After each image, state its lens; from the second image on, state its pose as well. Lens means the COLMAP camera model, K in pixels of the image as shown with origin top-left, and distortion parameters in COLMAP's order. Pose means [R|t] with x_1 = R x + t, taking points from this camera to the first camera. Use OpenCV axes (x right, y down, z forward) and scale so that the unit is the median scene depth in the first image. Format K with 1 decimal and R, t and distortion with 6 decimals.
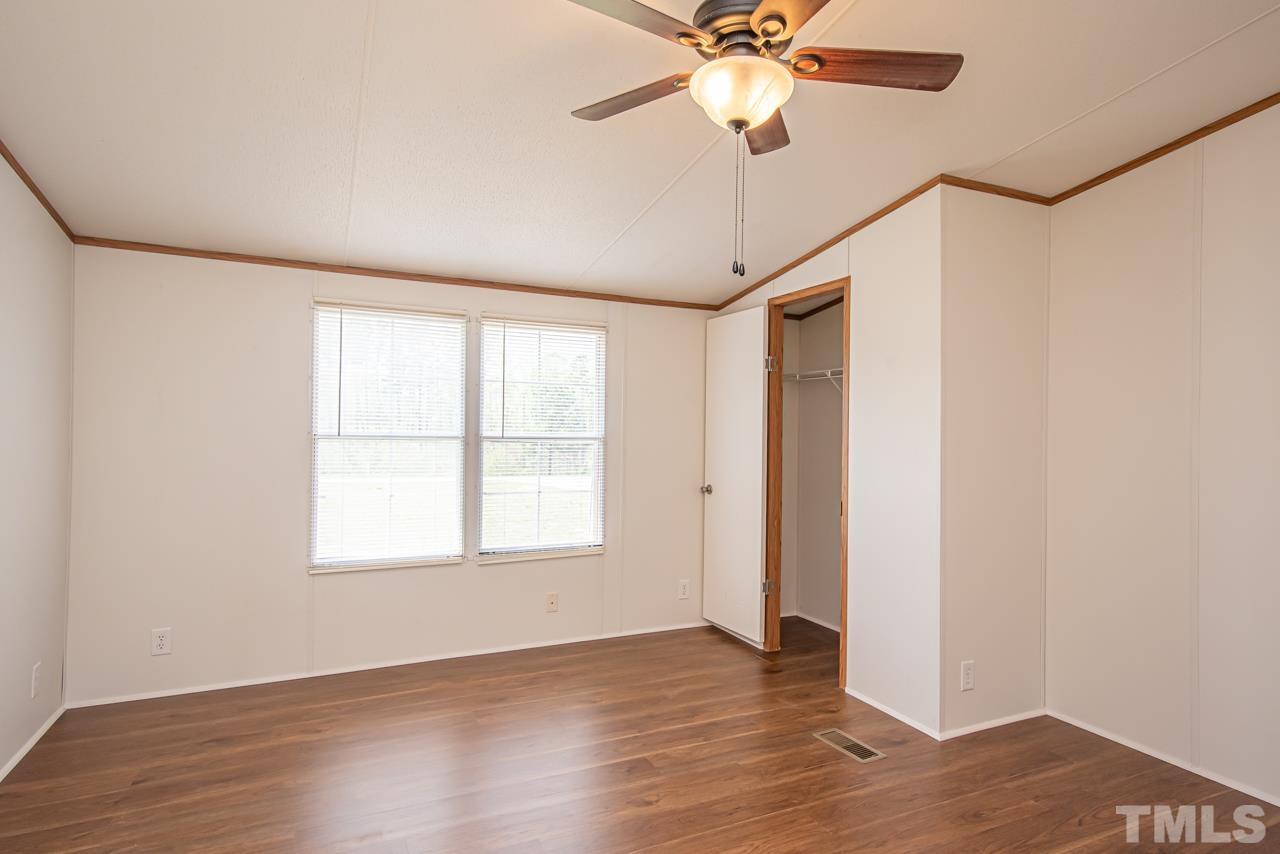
lens RADIAL K [[744.1, 0, 640.0], [0, 744.1, 427.0], [0, 0, 1]] dist [0.009721, 0.000897]
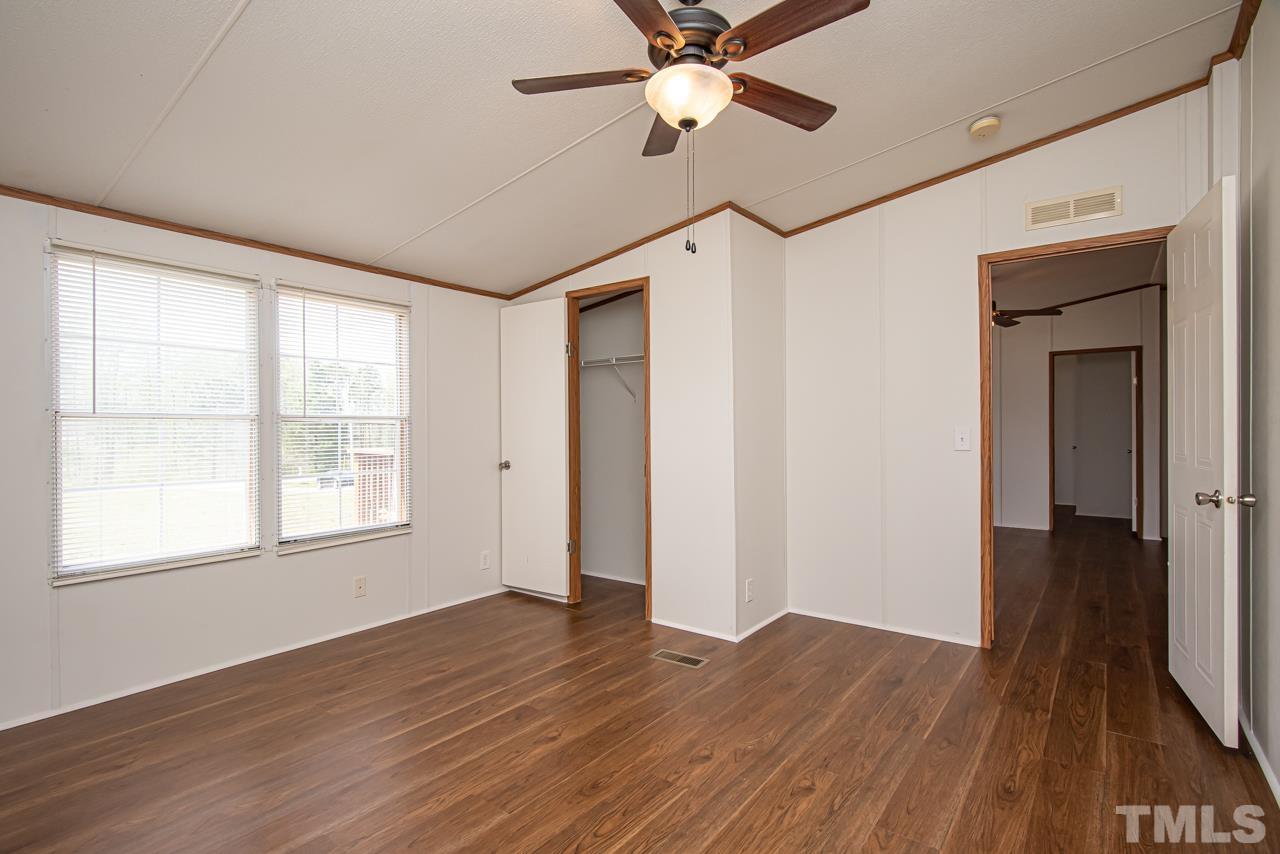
lens RADIAL K [[650.1, 0, 721.3], [0, 650.1, 423.1], [0, 0, 1]] dist [0.000175, -0.000339]
pose [[0.866306, -0.021580, 0.499048, -0.151293], [0.017889, 0.999766, 0.012178, 0.023953], [-0.499194, -0.001623, 0.866489, 0.036849]]
